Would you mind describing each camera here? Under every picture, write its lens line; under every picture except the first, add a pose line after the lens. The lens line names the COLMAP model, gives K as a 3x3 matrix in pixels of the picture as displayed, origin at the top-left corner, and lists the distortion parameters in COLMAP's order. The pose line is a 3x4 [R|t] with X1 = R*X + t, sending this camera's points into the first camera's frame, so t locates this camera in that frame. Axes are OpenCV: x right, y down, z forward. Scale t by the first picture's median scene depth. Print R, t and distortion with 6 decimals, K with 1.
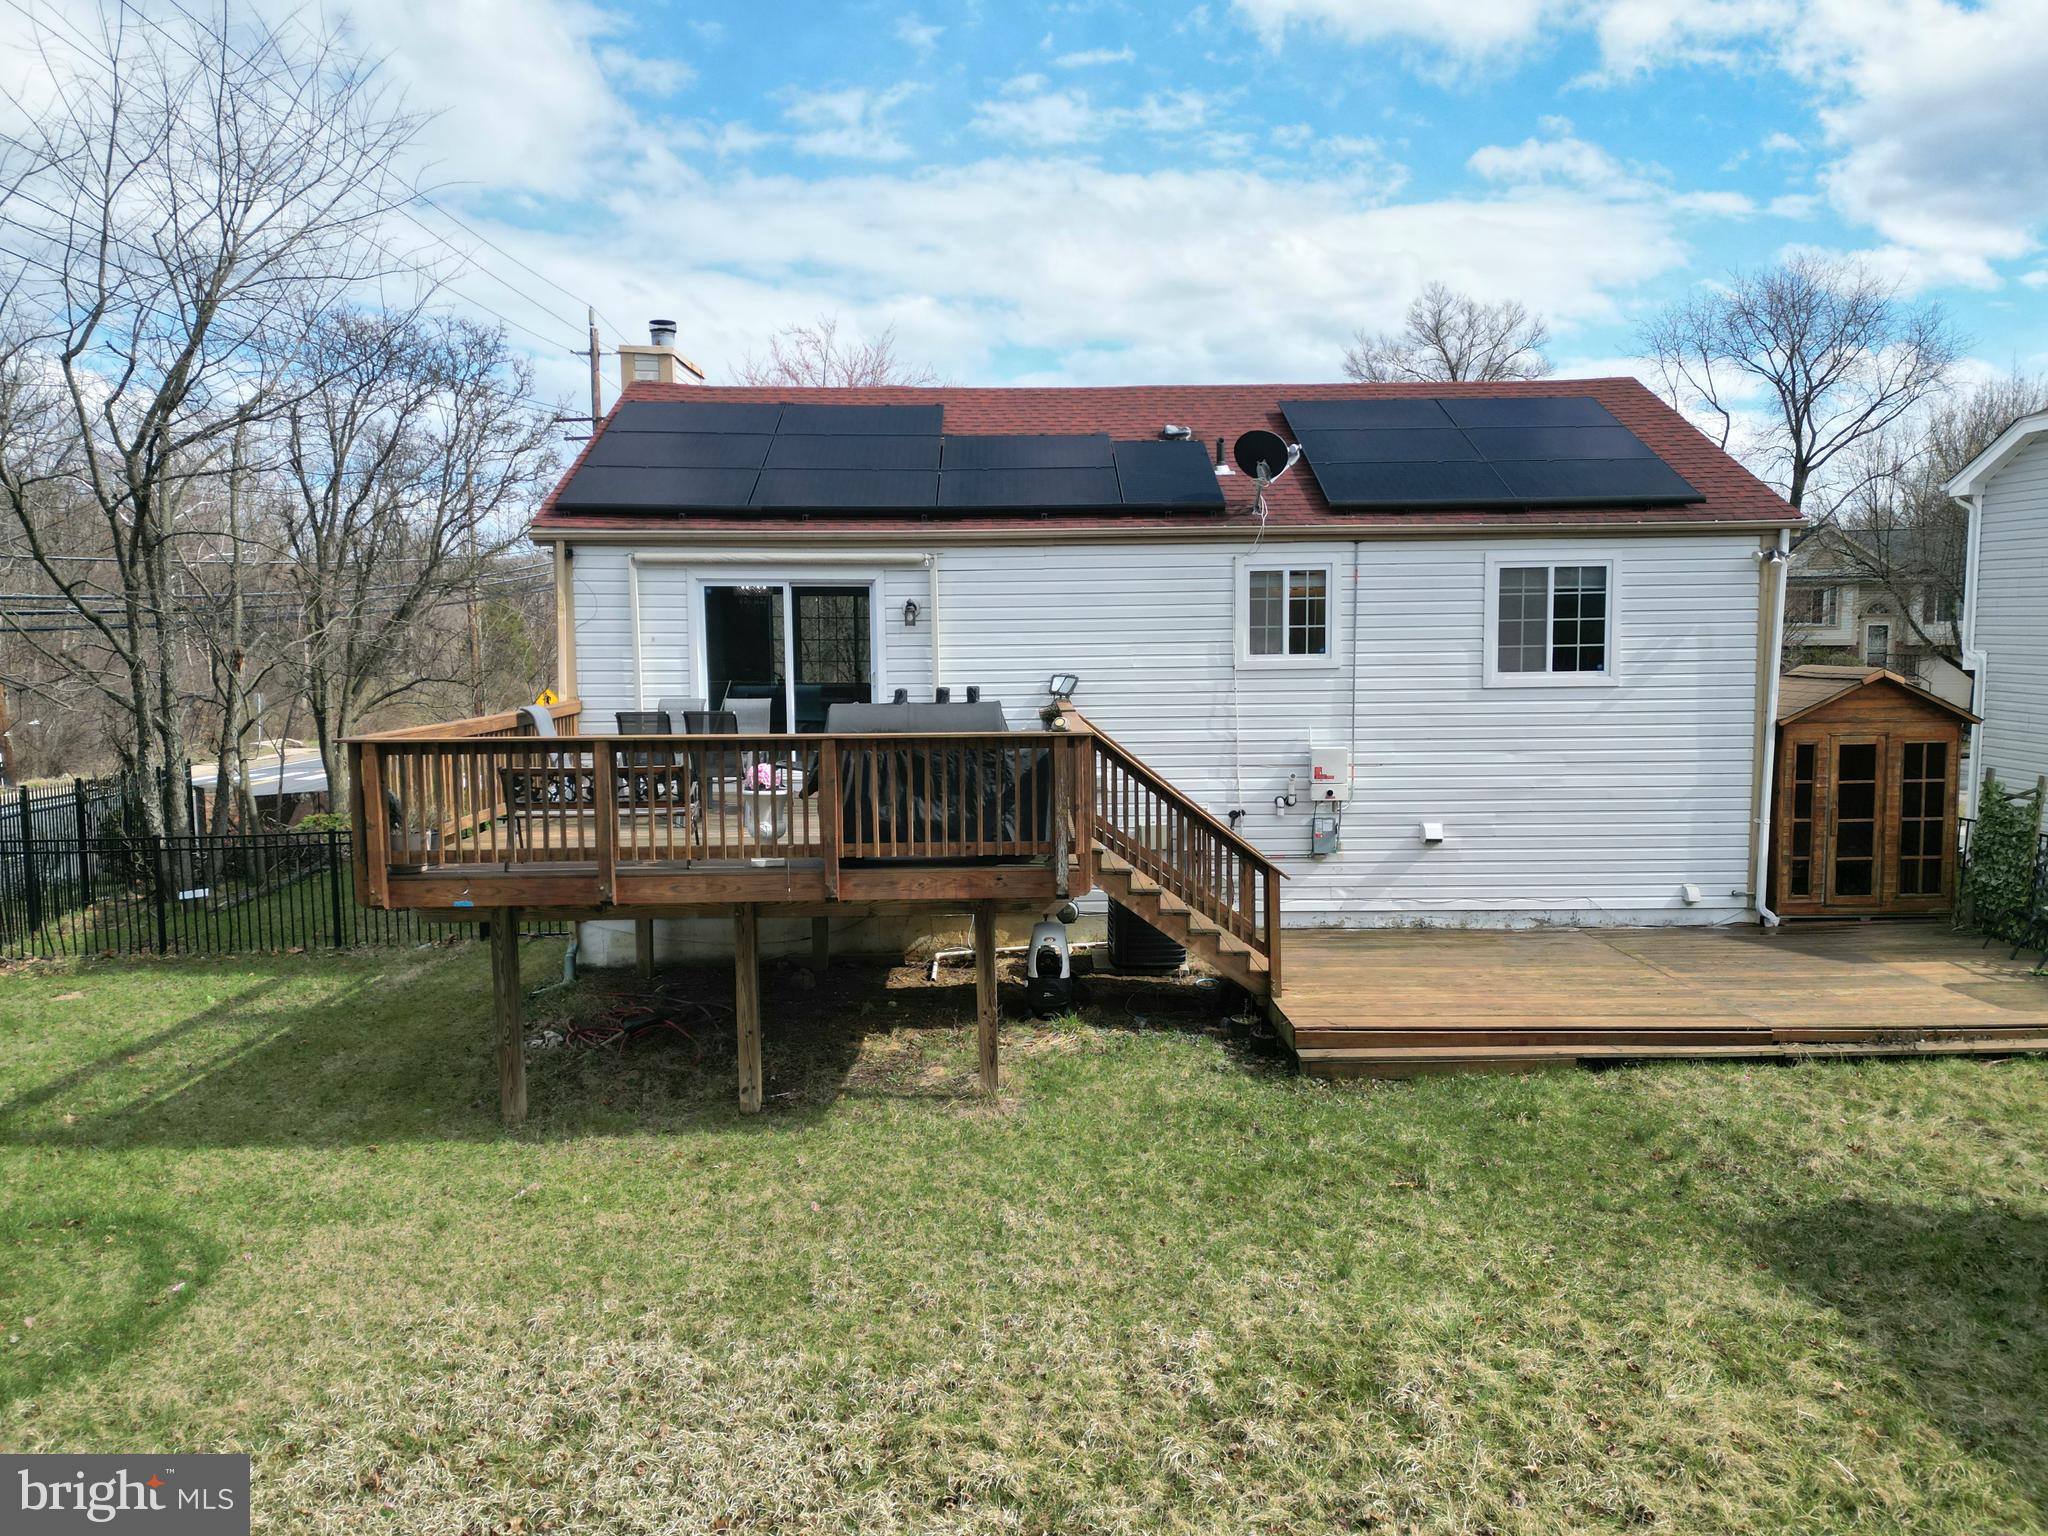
lens RADIAL K [[1432.3, 0, 1038.7], [0, 1432.3, 765.9], [0, 0, 1]] dist [0.075699, -0.075494]
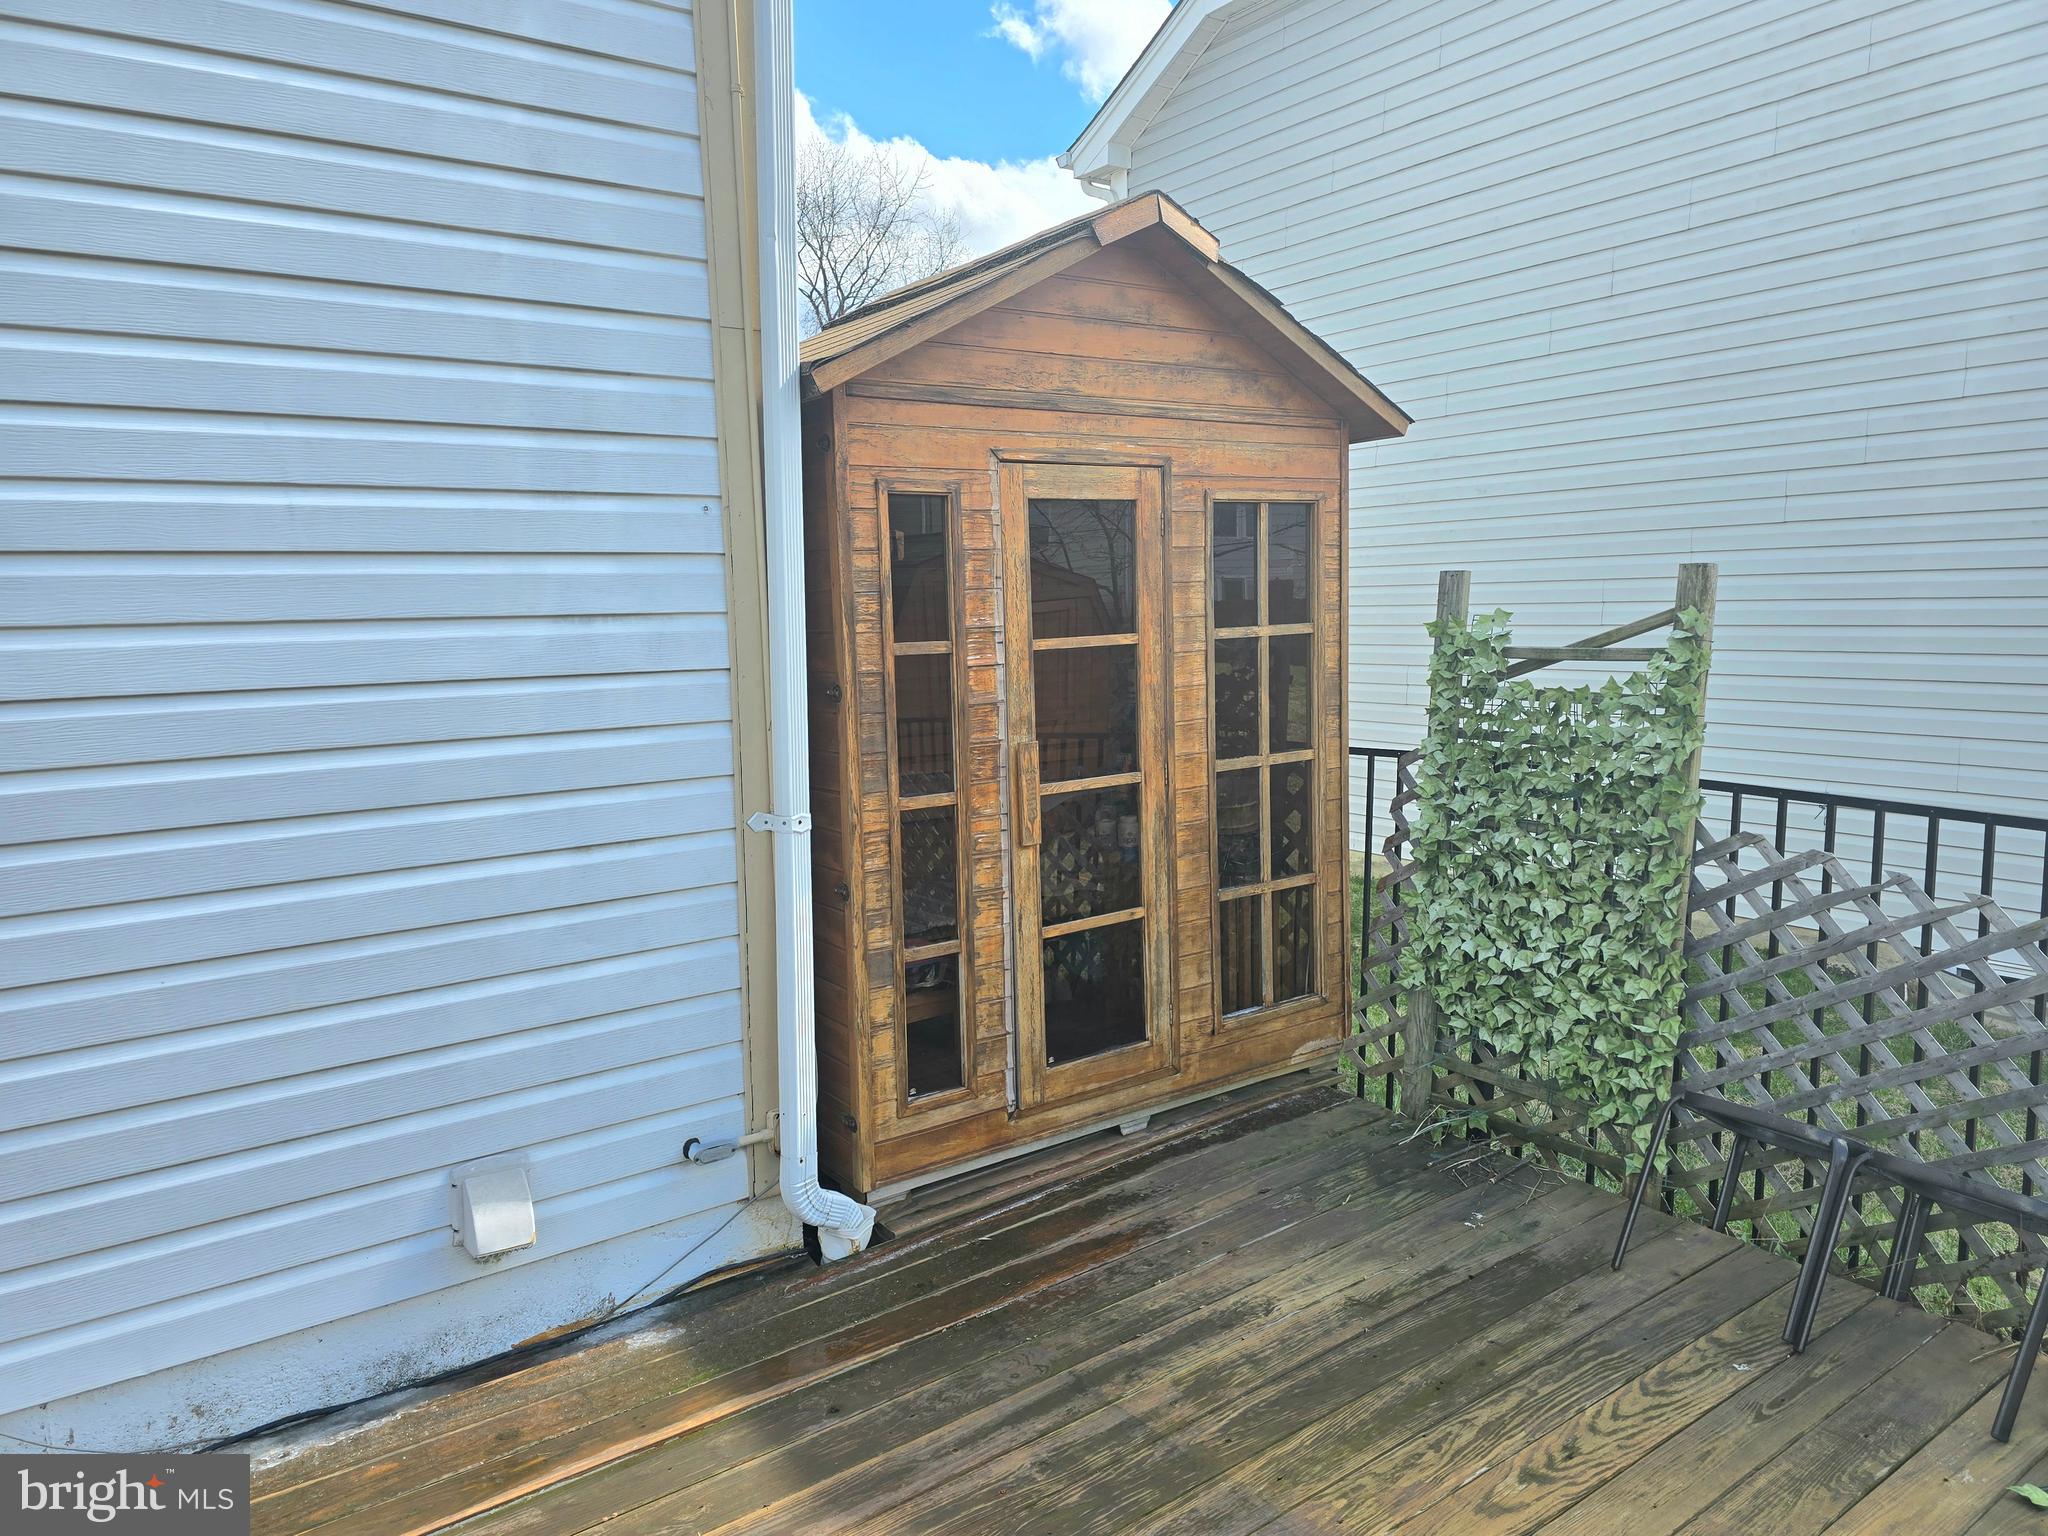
lens RADIAL K [[1390.9, 0, 962.6], [0, 1390.9, 775.5], [0, 0, 1]] dist [0.007074, 0.000631]
pose [[0.843214, -0.080901, 0.531456, 0.412051], [0.068020, 0.996722, 0.043805, 0.023507], [-0.533258, -0.000787, 0.845952, 0.810808]]
